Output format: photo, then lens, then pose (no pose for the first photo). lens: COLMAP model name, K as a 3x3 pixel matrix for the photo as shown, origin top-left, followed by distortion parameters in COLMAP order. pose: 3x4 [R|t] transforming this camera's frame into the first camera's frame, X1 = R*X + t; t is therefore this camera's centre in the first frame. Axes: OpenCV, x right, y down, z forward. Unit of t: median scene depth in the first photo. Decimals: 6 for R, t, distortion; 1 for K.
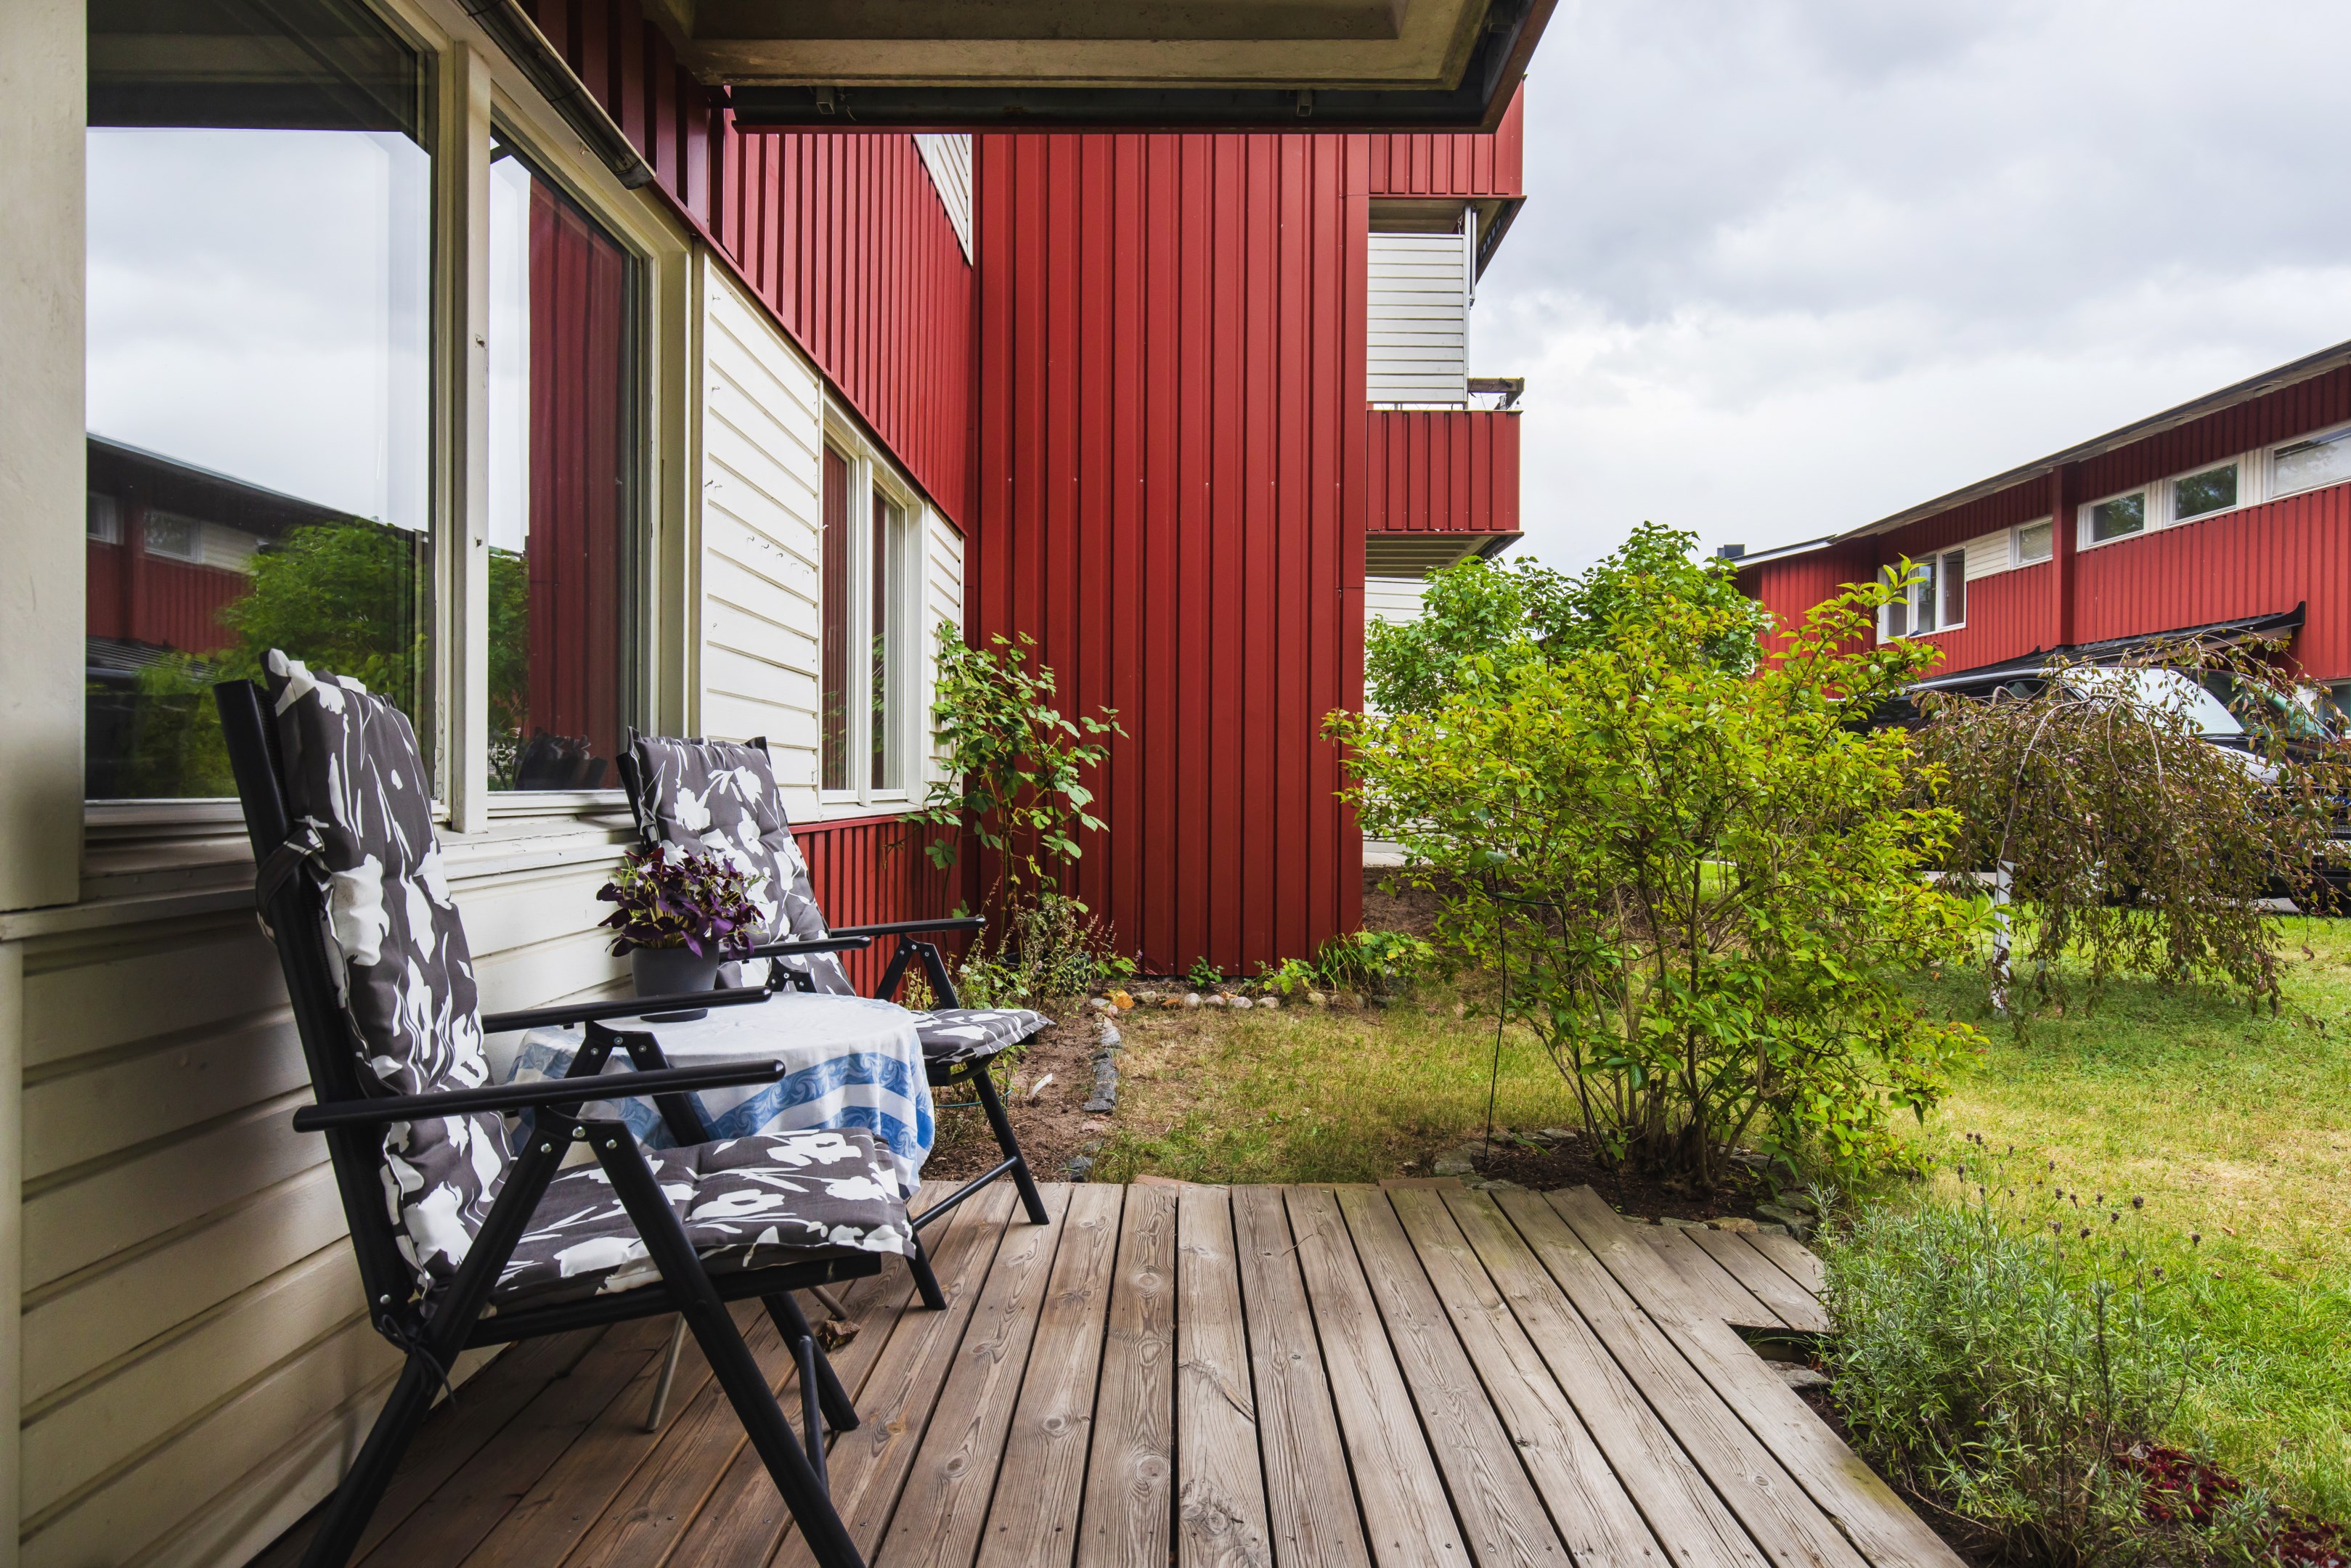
lens RADIAL K [[1337.7, 0, 1178.3], [0, 1337.7, 788.2], [0, 0, 1]] dist [-0.000212, 0.000160]
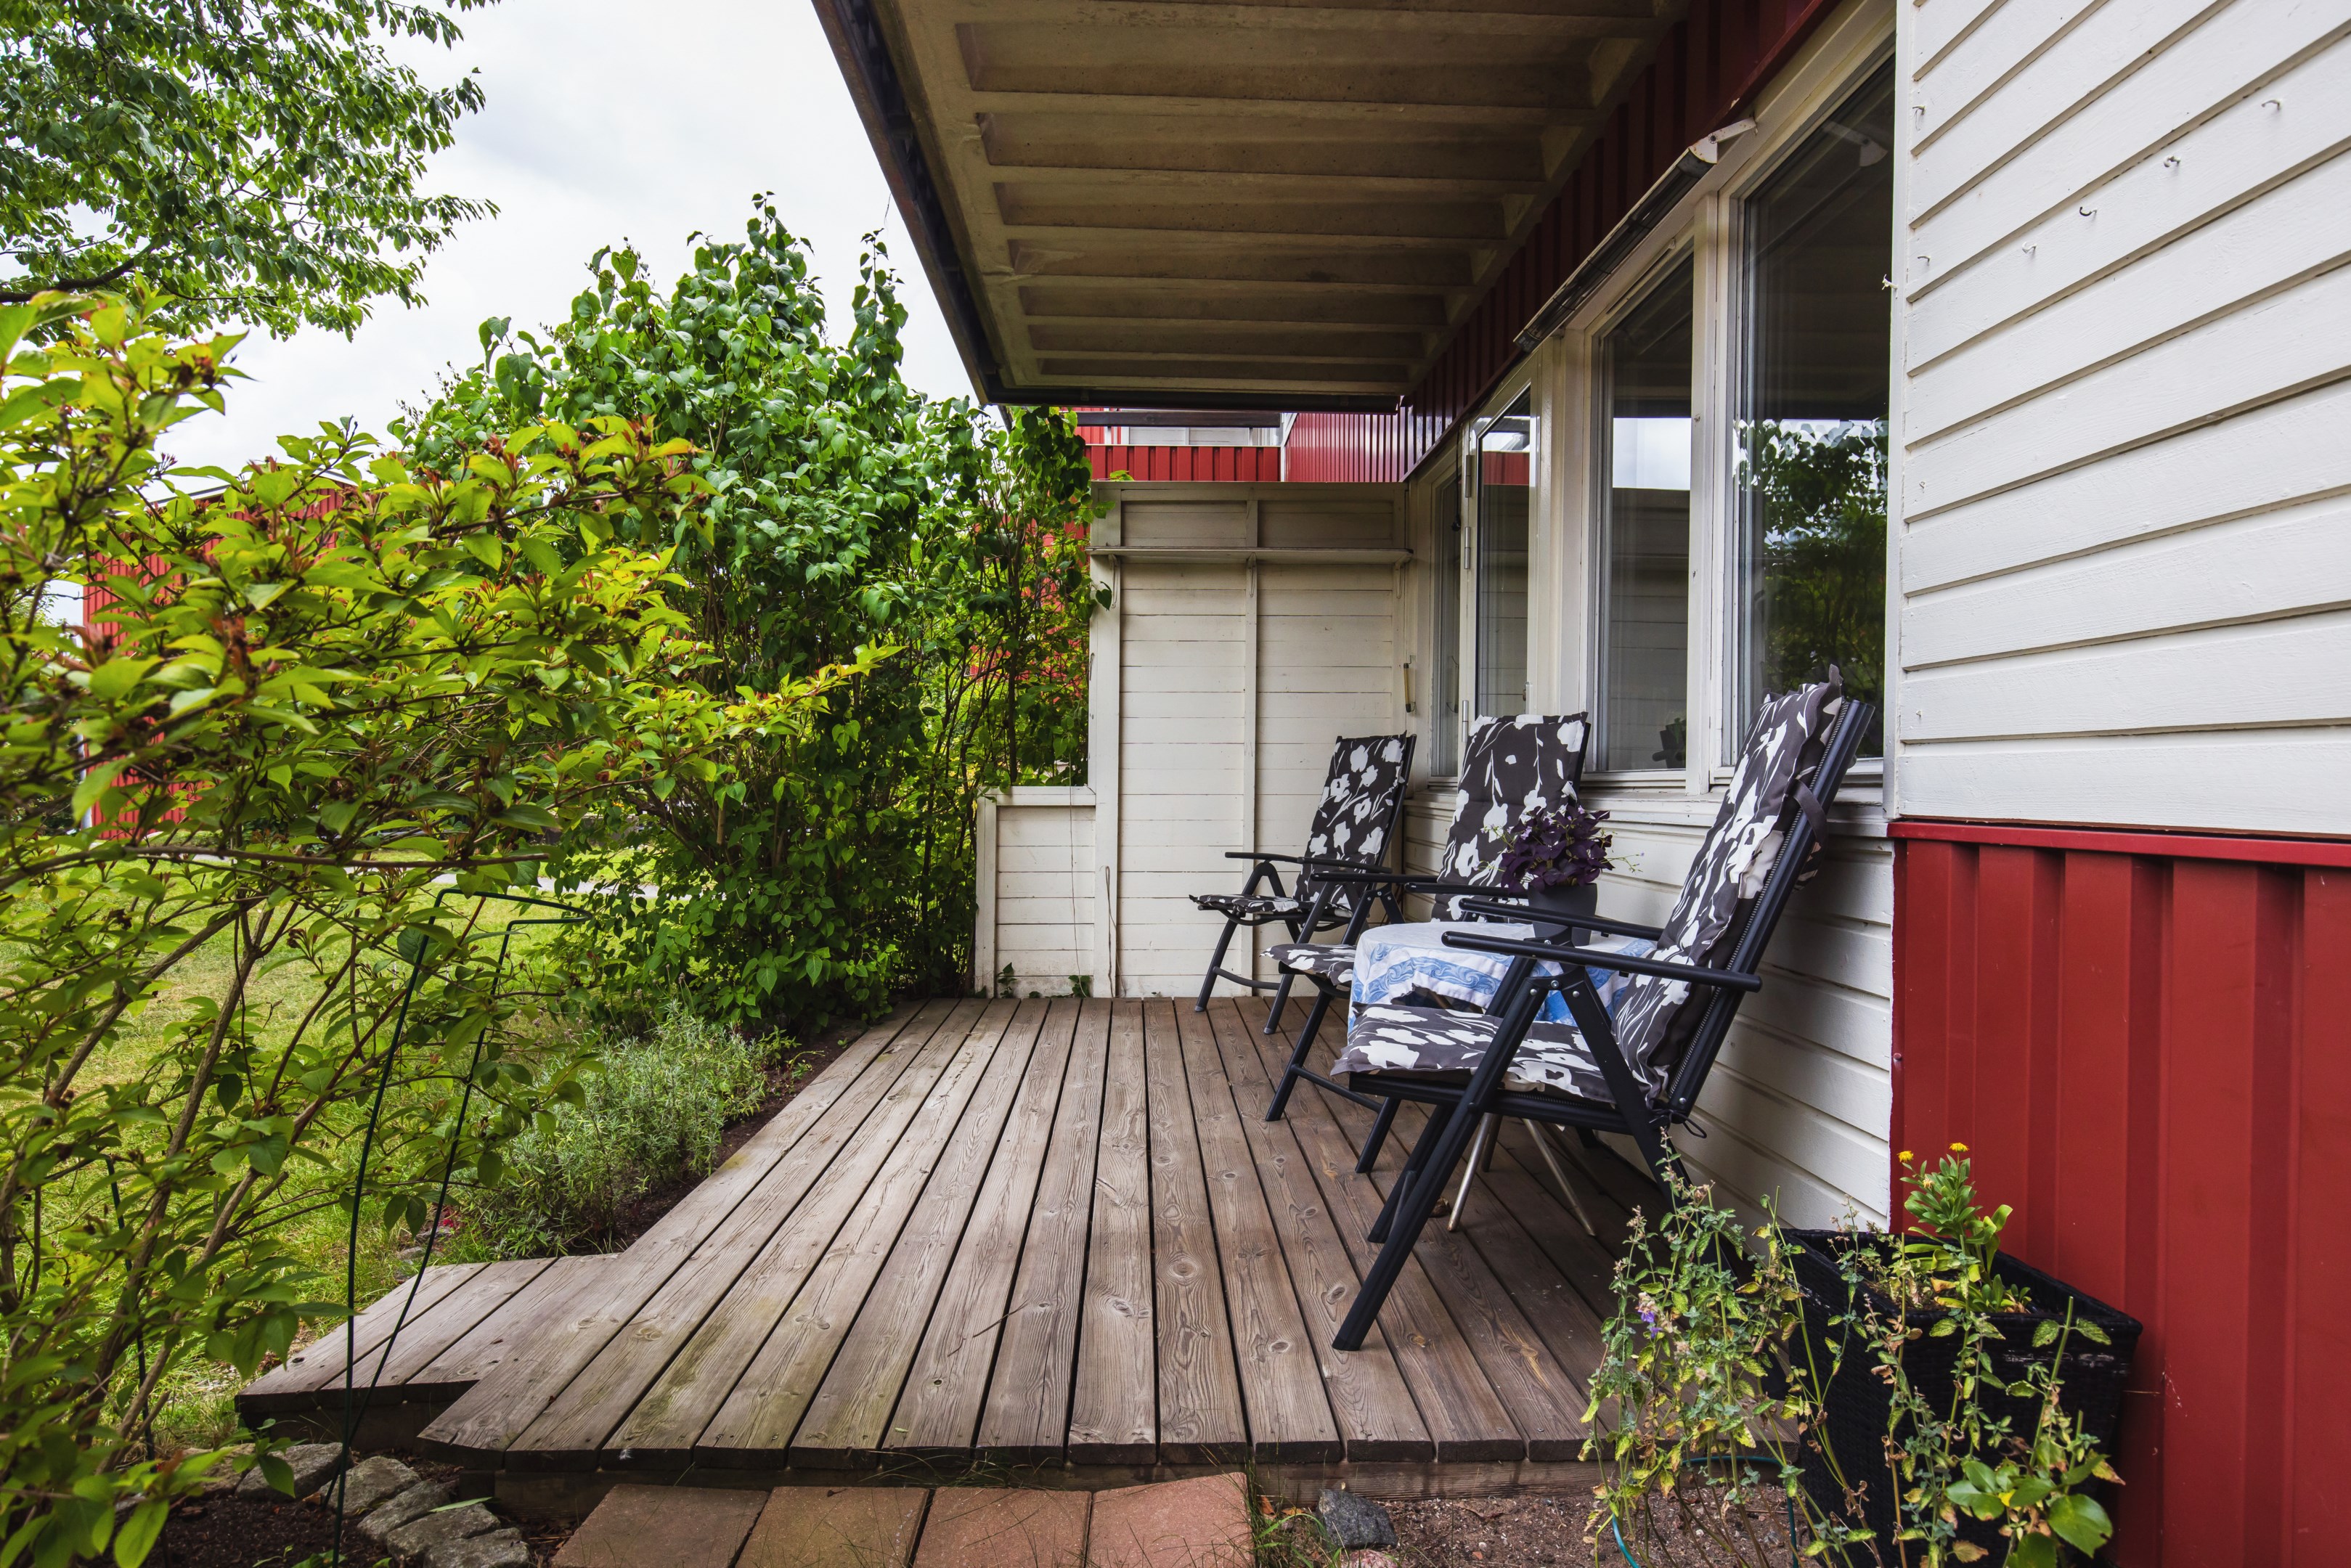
lens RADIAL K [[1337.7, 0, 1174.3], [0, 1337.7, 783.3], [0, 0, 1]] dist [-0.000212, 0.000160]
pose [[-0.999432, -0.014522, -0.030406, 0.018463], [-0.014487, 0.999894, -0.001352, 0.029903], [0.030422, -0.000911, -0.999537, 2.102531]]
